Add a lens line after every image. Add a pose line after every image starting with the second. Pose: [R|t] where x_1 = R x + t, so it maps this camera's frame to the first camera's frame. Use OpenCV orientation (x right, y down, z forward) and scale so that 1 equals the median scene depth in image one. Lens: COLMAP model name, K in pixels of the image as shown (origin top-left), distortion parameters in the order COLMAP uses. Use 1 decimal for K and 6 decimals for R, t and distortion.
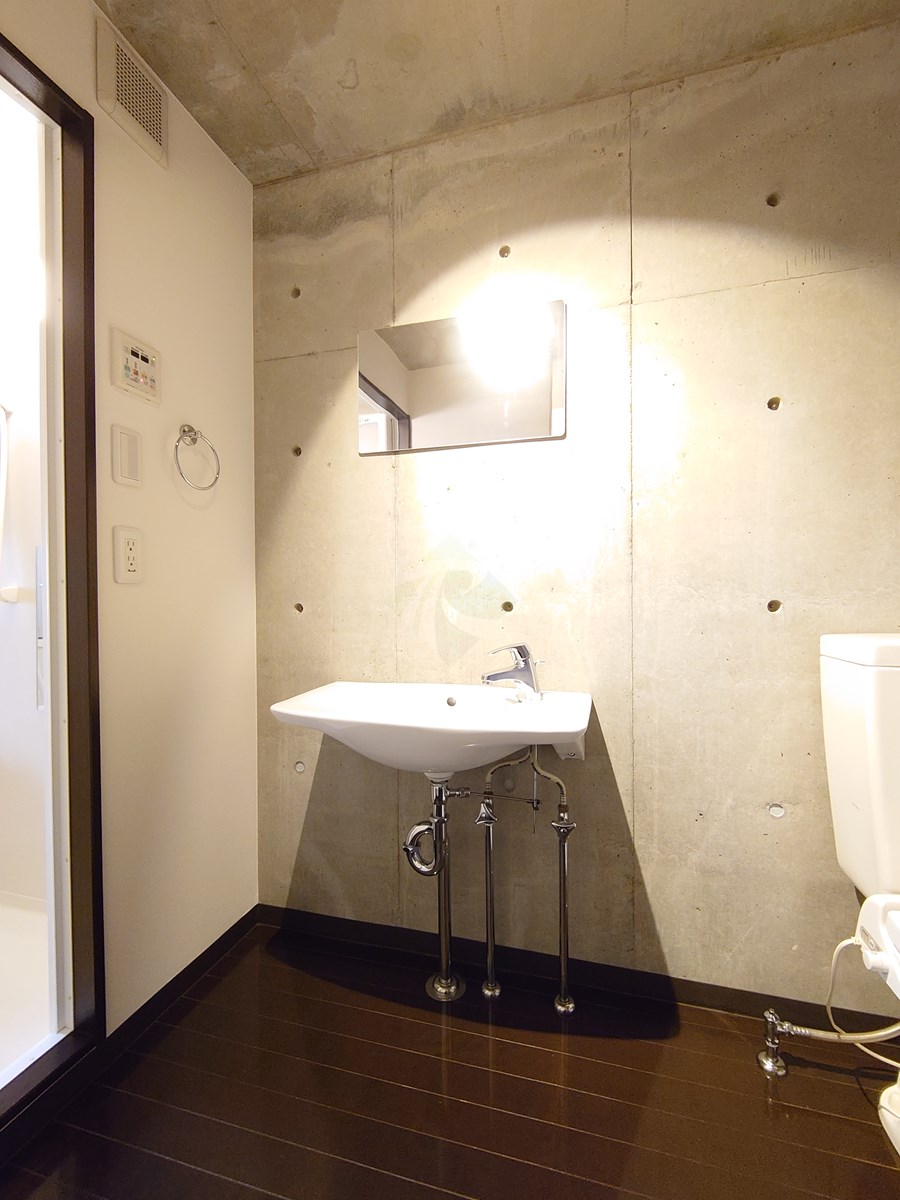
lens RADIAL K [[519.5, 0, 449.2], [0, 519.5, 602.6], [0, 0, 1]] dist [0.000662, -0.001260]
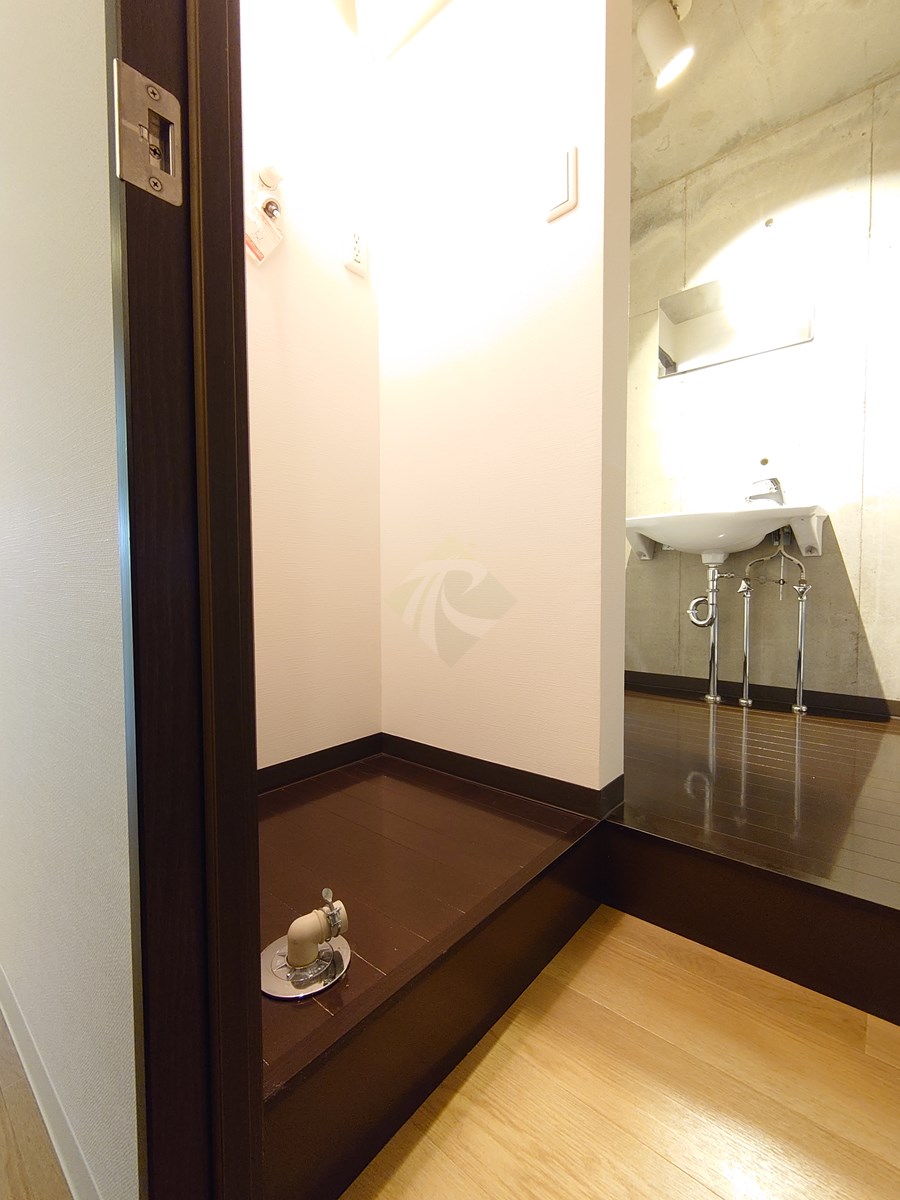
lens RADIAL K [[519.5, 0, 448.0], [0, 519.5, 603.0], [0, 0, 1]] dist [0.000662, -0.001260]
pose [[0.910765, 0.021910, -0.412343, -0.101613], [-0.008489, 0.999374, 0.034352, 0.406395], [0.412838, -0.027787, 0.910381, -0.836132]]
